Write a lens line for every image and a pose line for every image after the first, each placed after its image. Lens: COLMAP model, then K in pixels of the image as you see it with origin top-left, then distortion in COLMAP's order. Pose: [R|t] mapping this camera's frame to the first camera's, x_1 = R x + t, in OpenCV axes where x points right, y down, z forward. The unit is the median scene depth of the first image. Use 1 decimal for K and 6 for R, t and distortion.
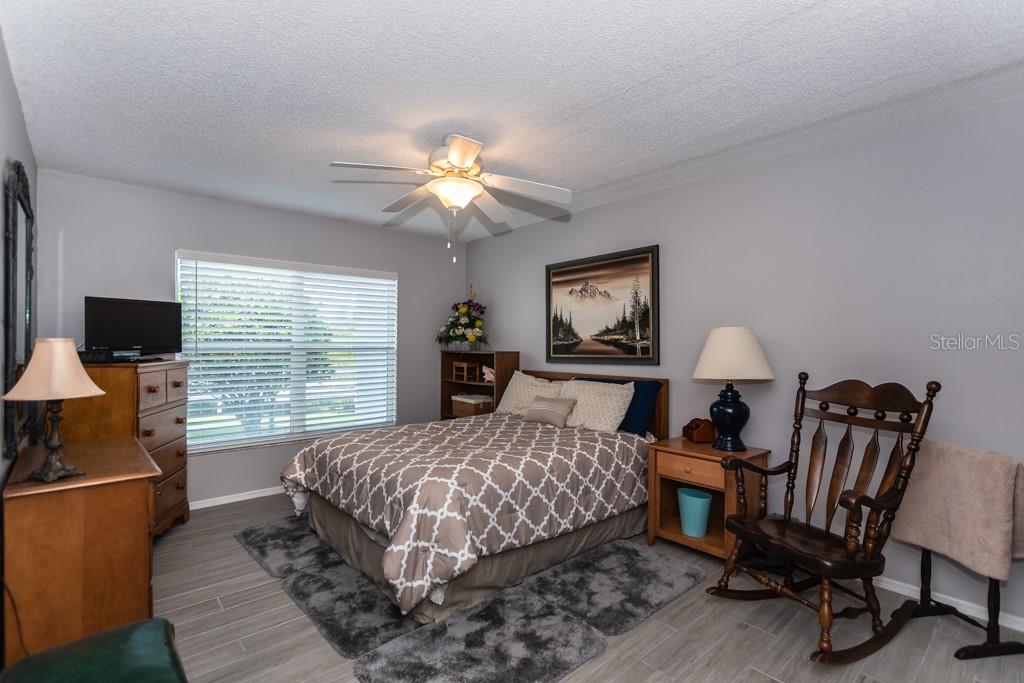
lens RADIAL K [[466.7, 0, 512.0], [0, 466.7, 341.5], [0, 0, 1]] dist [-0.001861, -0.000462]
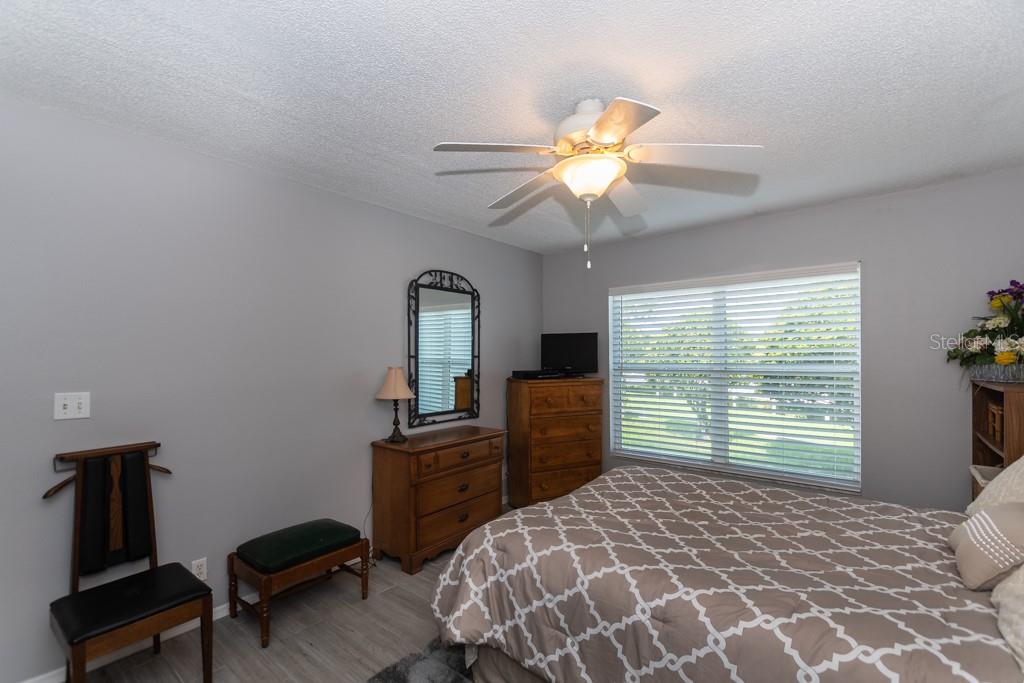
lens RADIAL K [[441.0, 0, 510.7], [0, 441.0, 356.9], [0, 0, 1]] dist [-0.000318, -0.000128]
pose [[0.179783, -0.005364, -0.983692, 0.503680], [0.007093, 0.999966, -0.004157, -0.020380], [0.983681, -0.006230, 0.179815, 0.673844]]
